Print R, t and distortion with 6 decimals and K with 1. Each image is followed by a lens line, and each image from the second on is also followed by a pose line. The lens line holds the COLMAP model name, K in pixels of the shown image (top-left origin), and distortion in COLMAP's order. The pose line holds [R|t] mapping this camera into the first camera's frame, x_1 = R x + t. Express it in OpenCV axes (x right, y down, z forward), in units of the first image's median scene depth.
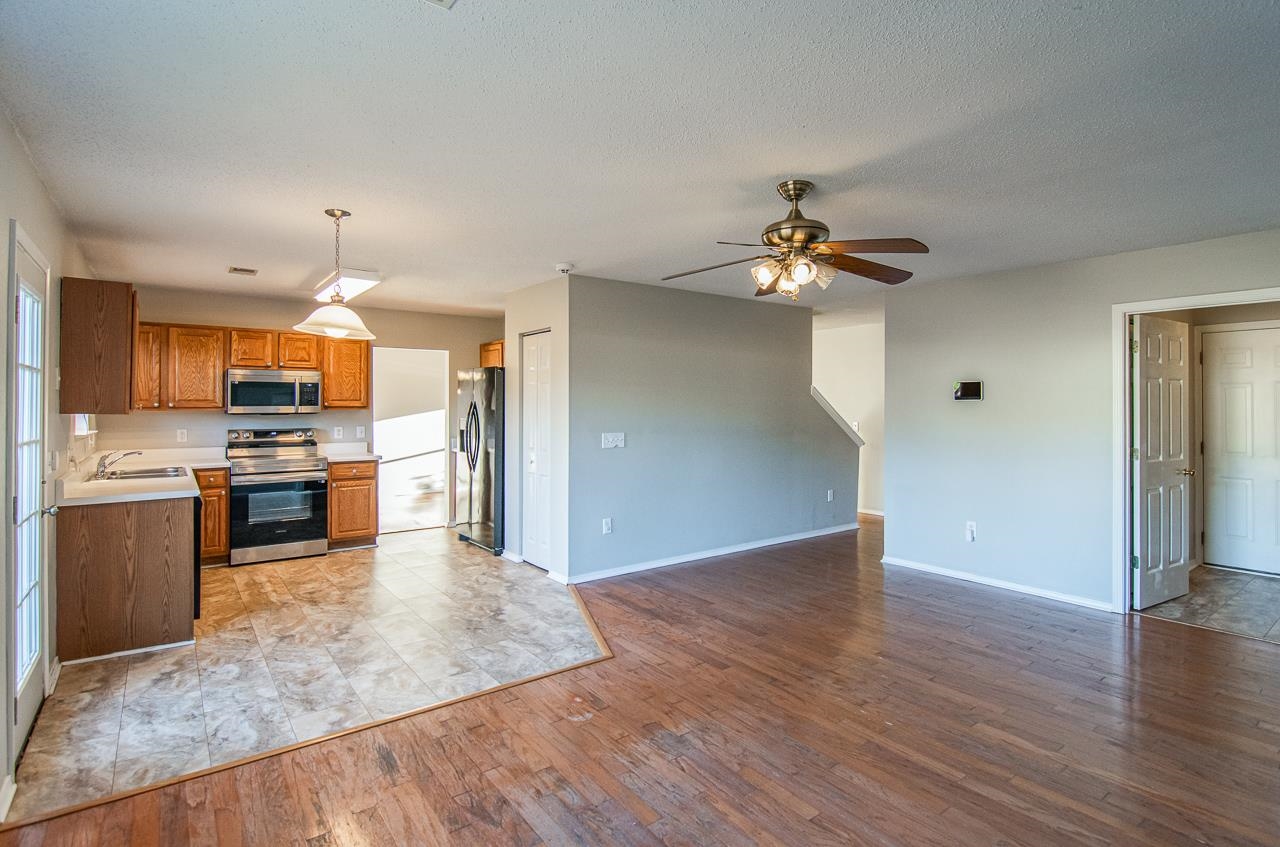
lens RADIAL K [[628.0, 0, 659.9], [0, 628.0, 402.1], [0, 0, 1]] dist [-0.001705, -0.000829]
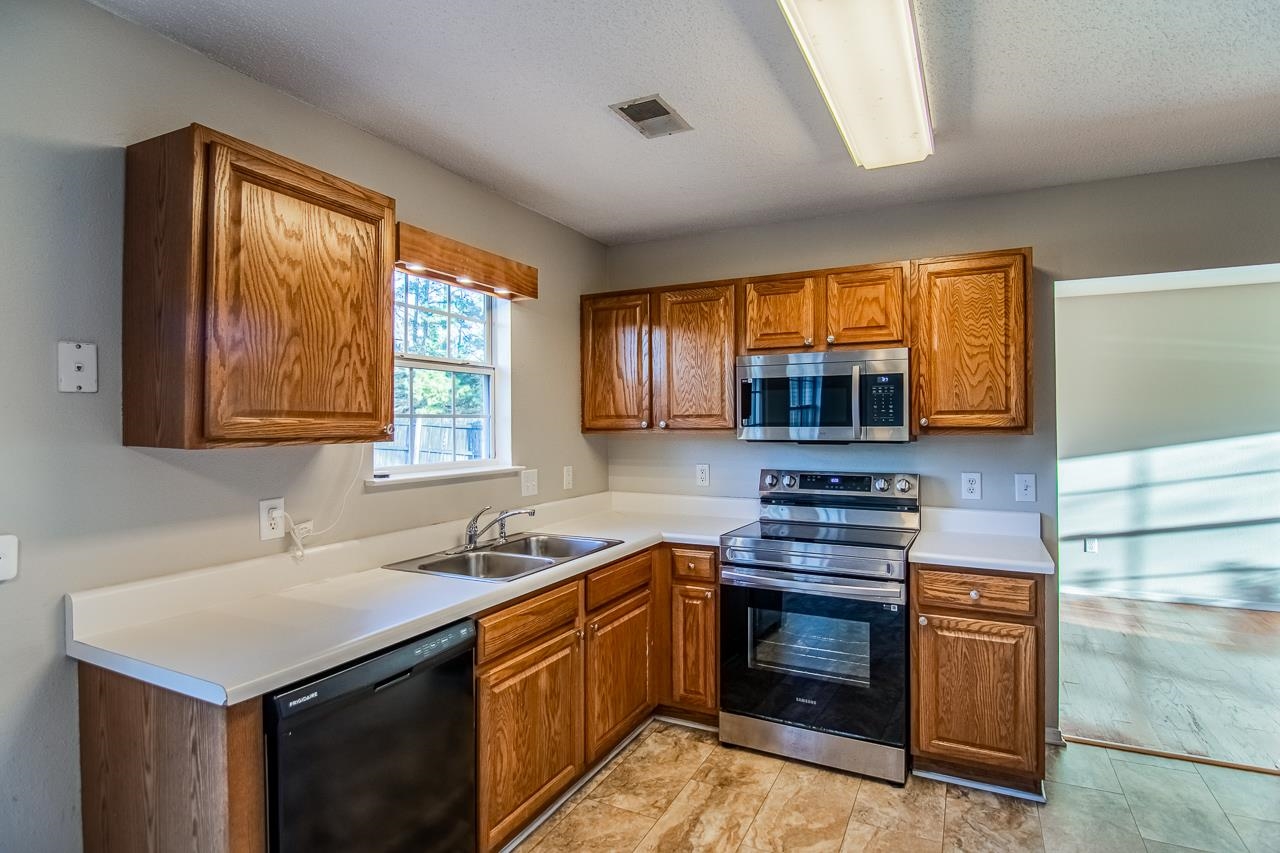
lens RADIAL K [[664.6, 0, 620.2], [0, 664.6, 426.7], [0, 0, 1]] dist [-0.005682, -0.000666]
pose [[0.411213, 0.001168, -0.911538, -0.251307], [0.007641, 0.999960, 0.004728, 0.003641], [0.911507, -0.008909, 0.411188, 0.780838]]
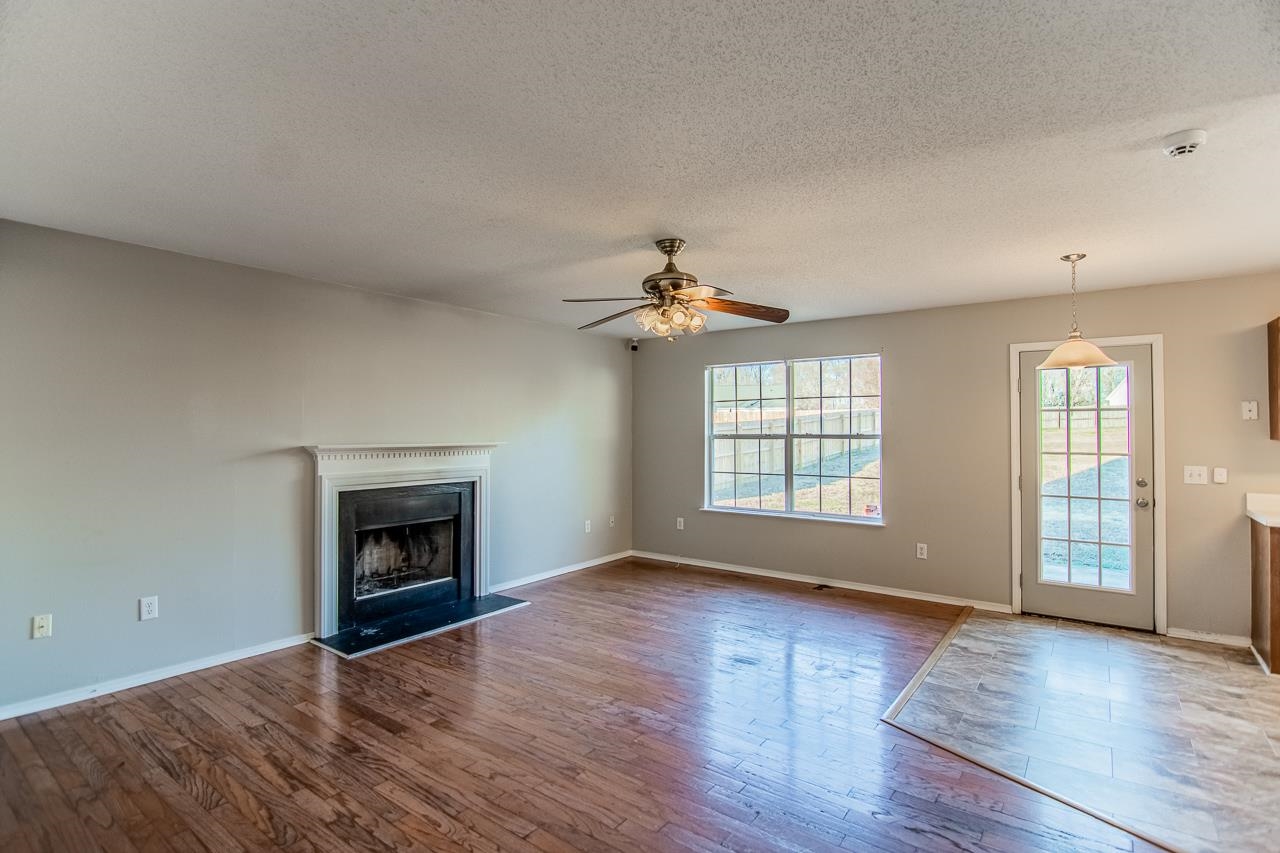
lens RADIAL K [[637.3, 0, 642.6], [0, 637.3, 413.6], [0, 0, 1]] dist [-0.001361, -0.014524]
pose [[-0.960771, -0.007962, -0.277230, 0.348450], [-0.000162, 0.999604, -0.028146, 0.002103], [0.277344, -0.026997, -0.960391, 1.246782]]
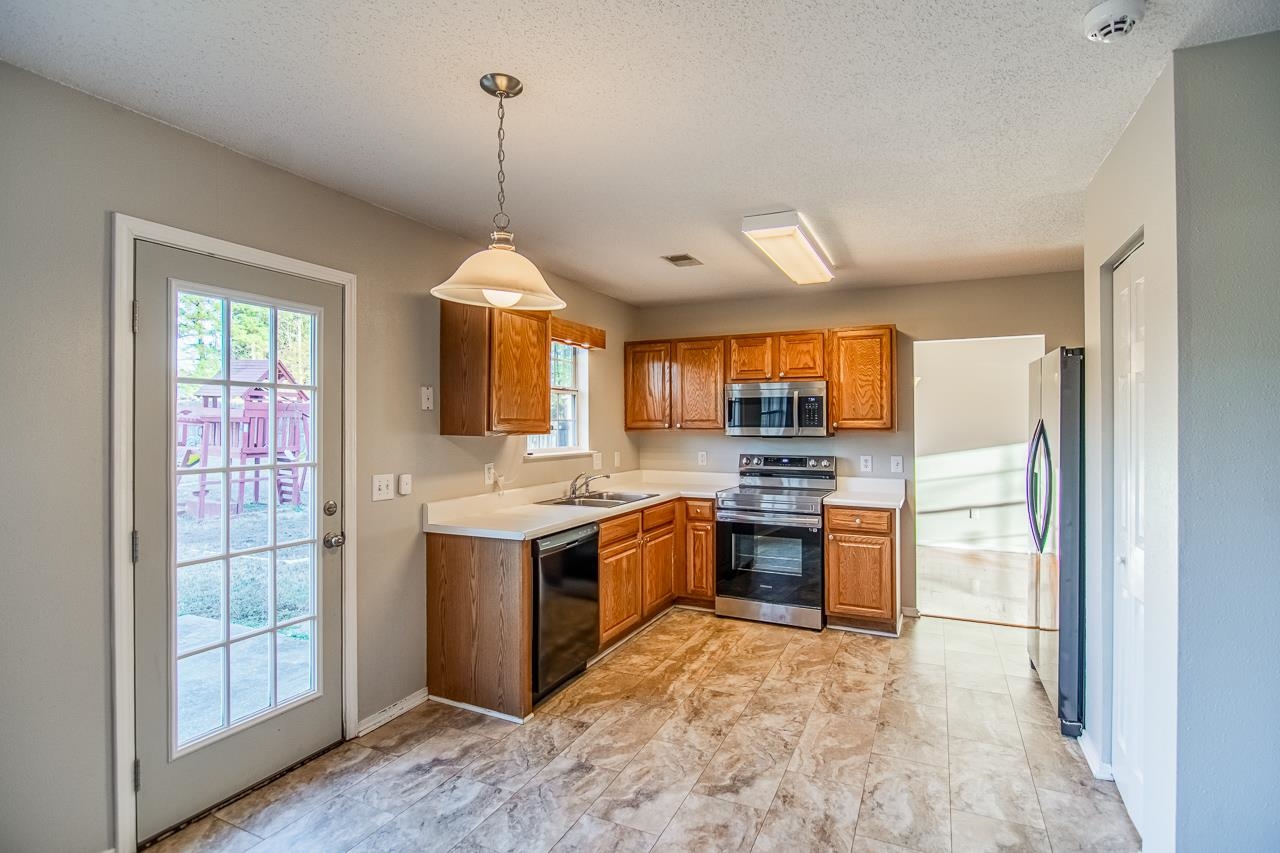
lens RADIAL K [[627.0, 0, 628.5], [0, 627.0, 422.7], [0, 0, 1]] dist [-0.003832, -0.001191]
pose [[0.444906, -0.004625, -0.895565, 0.026496], [0.004491, 0.999986, -0.002933, 0.002643], [0.895566, -0.002718, 0.444921, 0.571638]]
